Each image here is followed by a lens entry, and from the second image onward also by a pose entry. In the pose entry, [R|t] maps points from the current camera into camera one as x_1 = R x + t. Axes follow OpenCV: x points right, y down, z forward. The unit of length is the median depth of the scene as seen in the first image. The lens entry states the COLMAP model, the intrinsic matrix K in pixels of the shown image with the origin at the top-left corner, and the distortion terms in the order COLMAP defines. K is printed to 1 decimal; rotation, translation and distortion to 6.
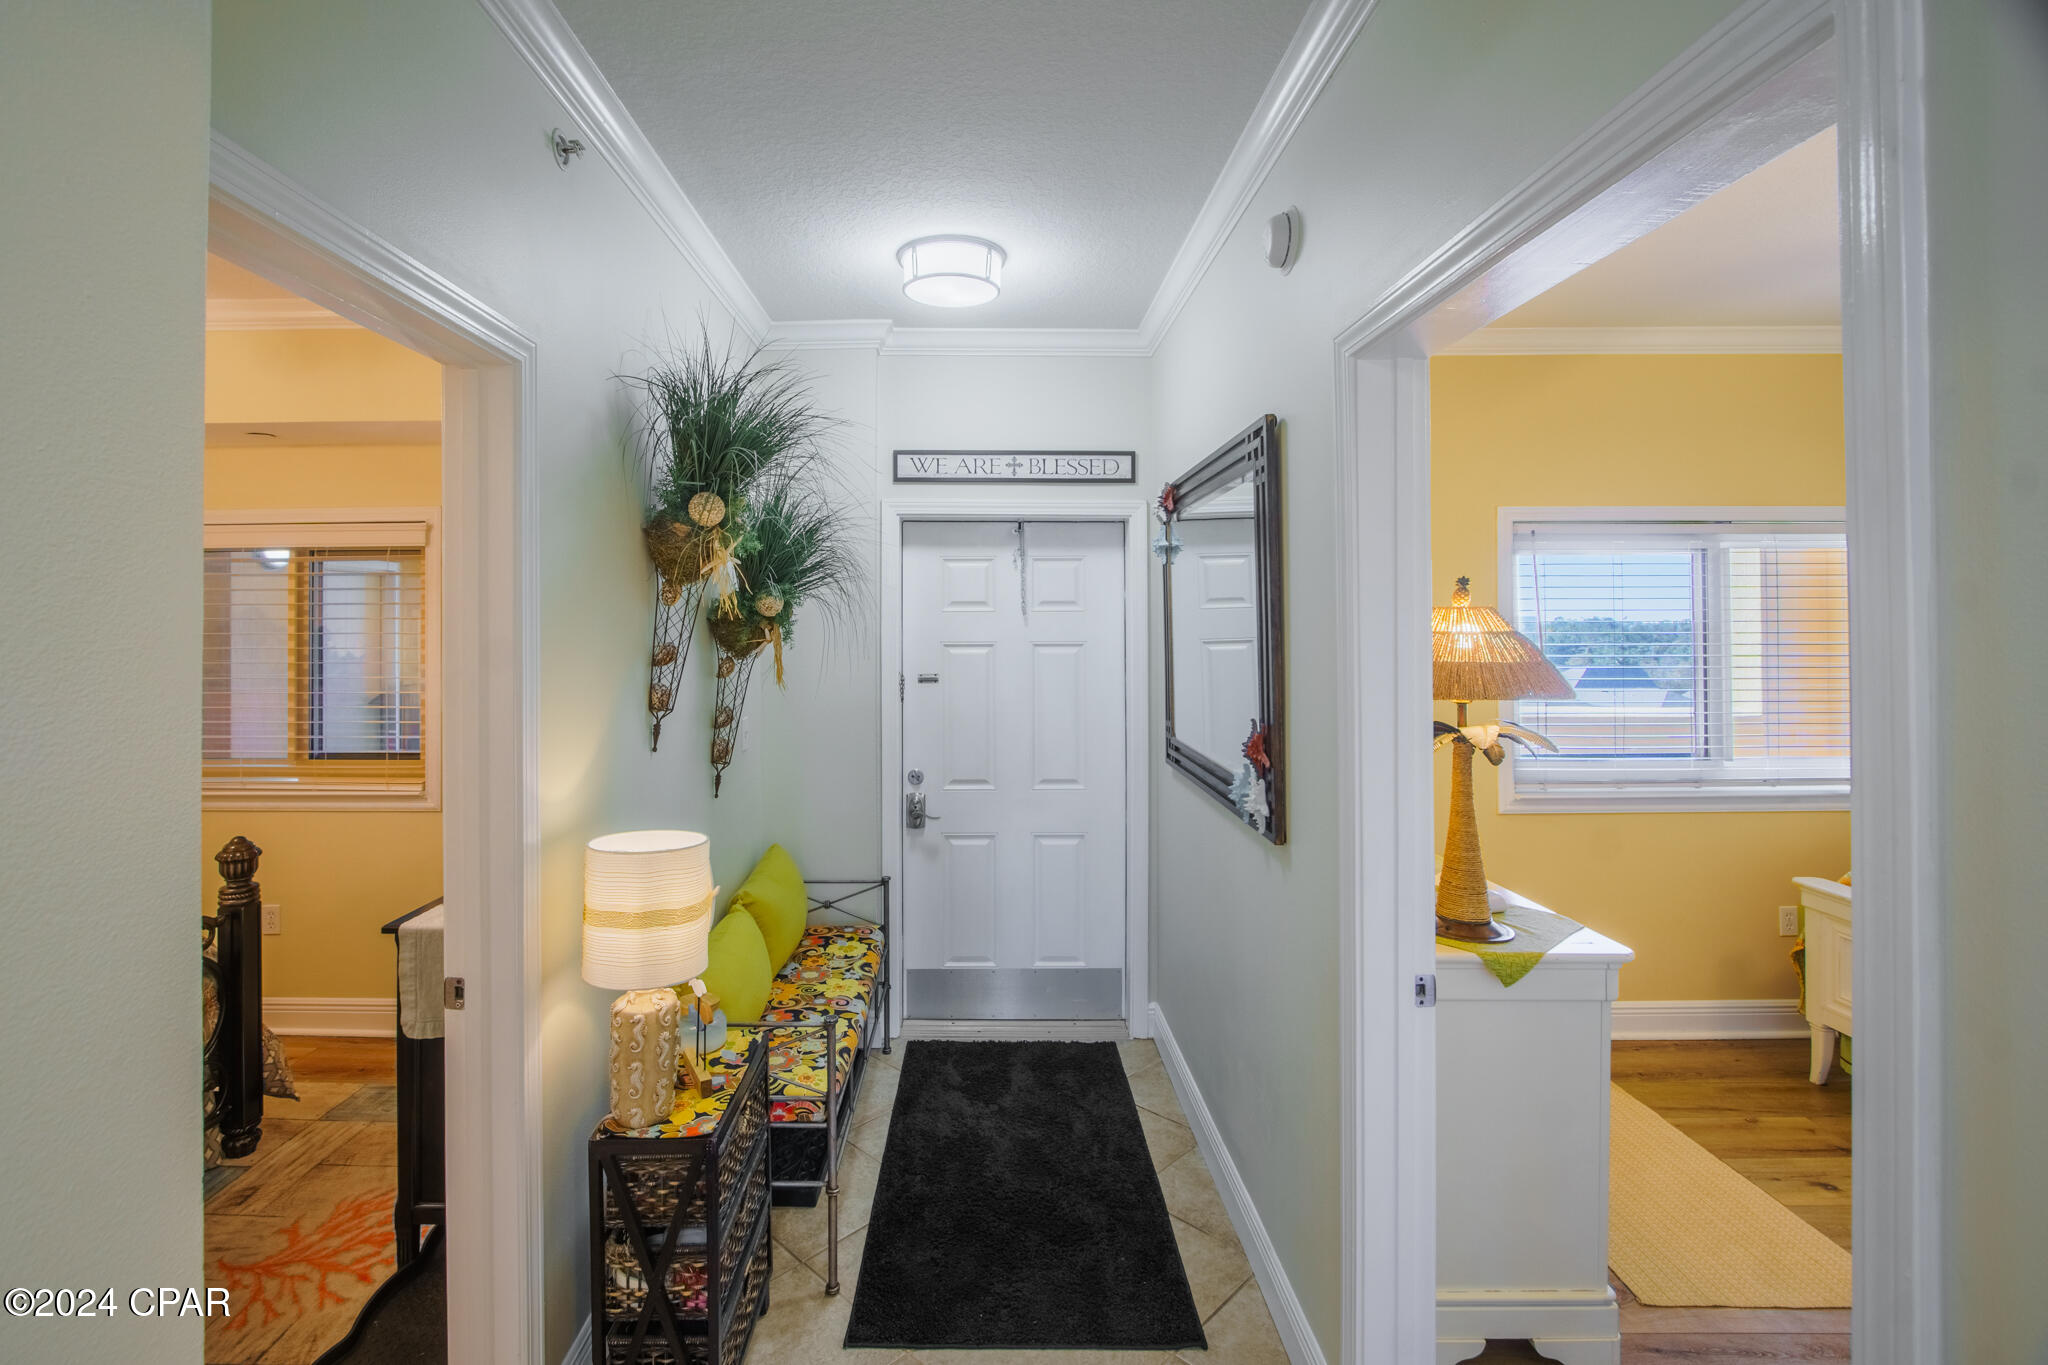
lens RADIAL K [[929.4, 0, 924.8], [0, 929.4, 613.4], [0, 0, 1]] dist [-0.000468, 0.000149]
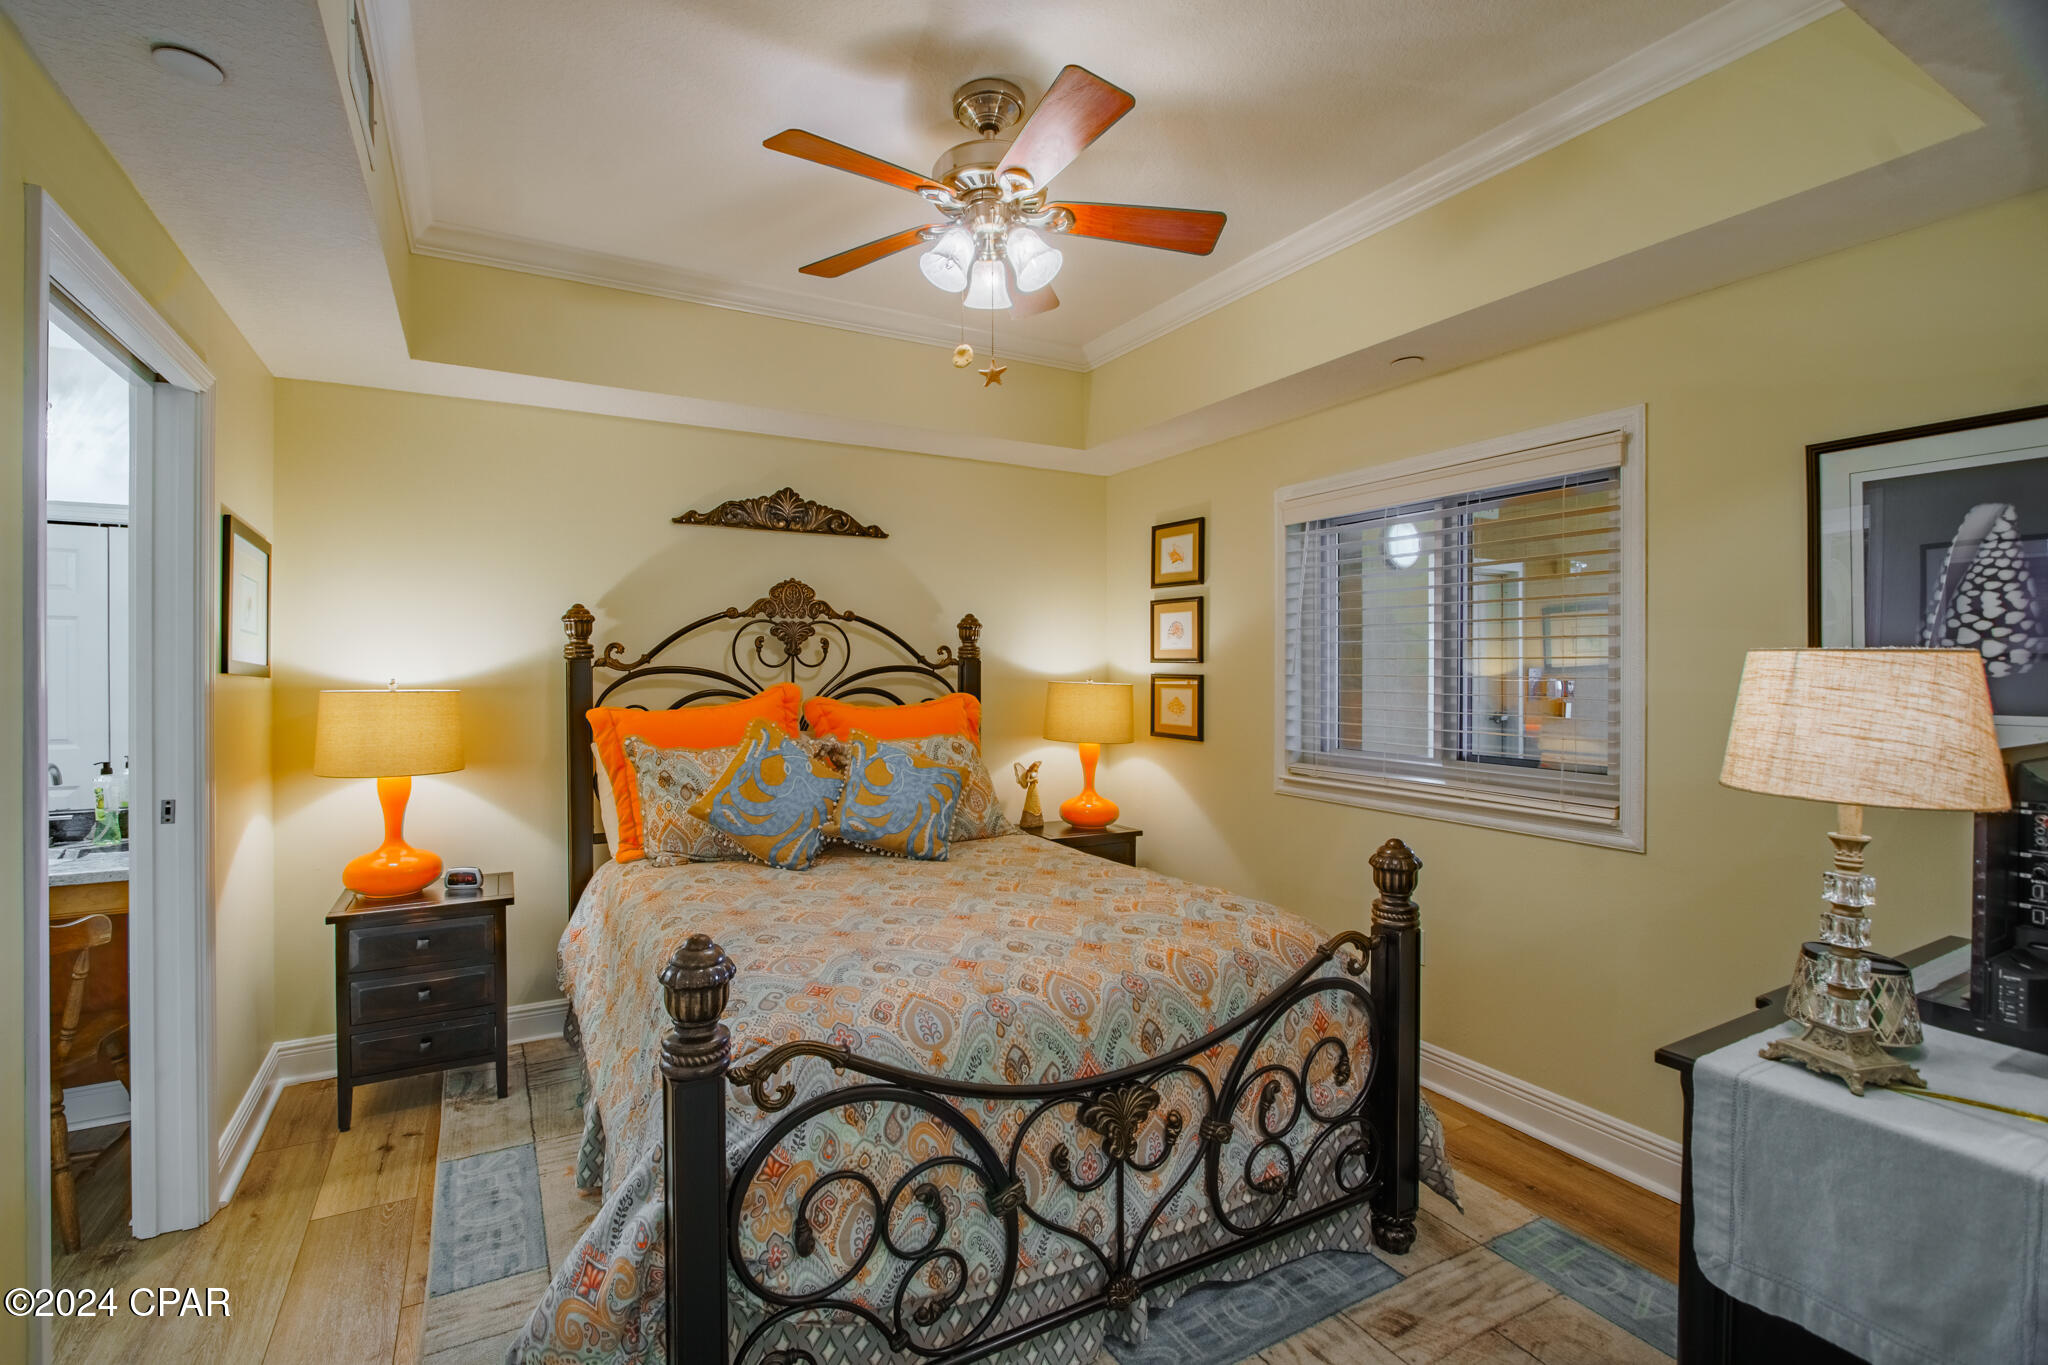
lens RADIAL K [[907.4, 0, 985.8], [0, 907.4, 658.9], [0, 0, 1]] dist [-0.030257, -0.000151]
pose [[0.522427, 0.004491, -0.852672, -0.280375], [-0.000842, 0.999988, 0.004751, 0.087807], [0.852684, -0.001764, 0.522424, 0.321530]]
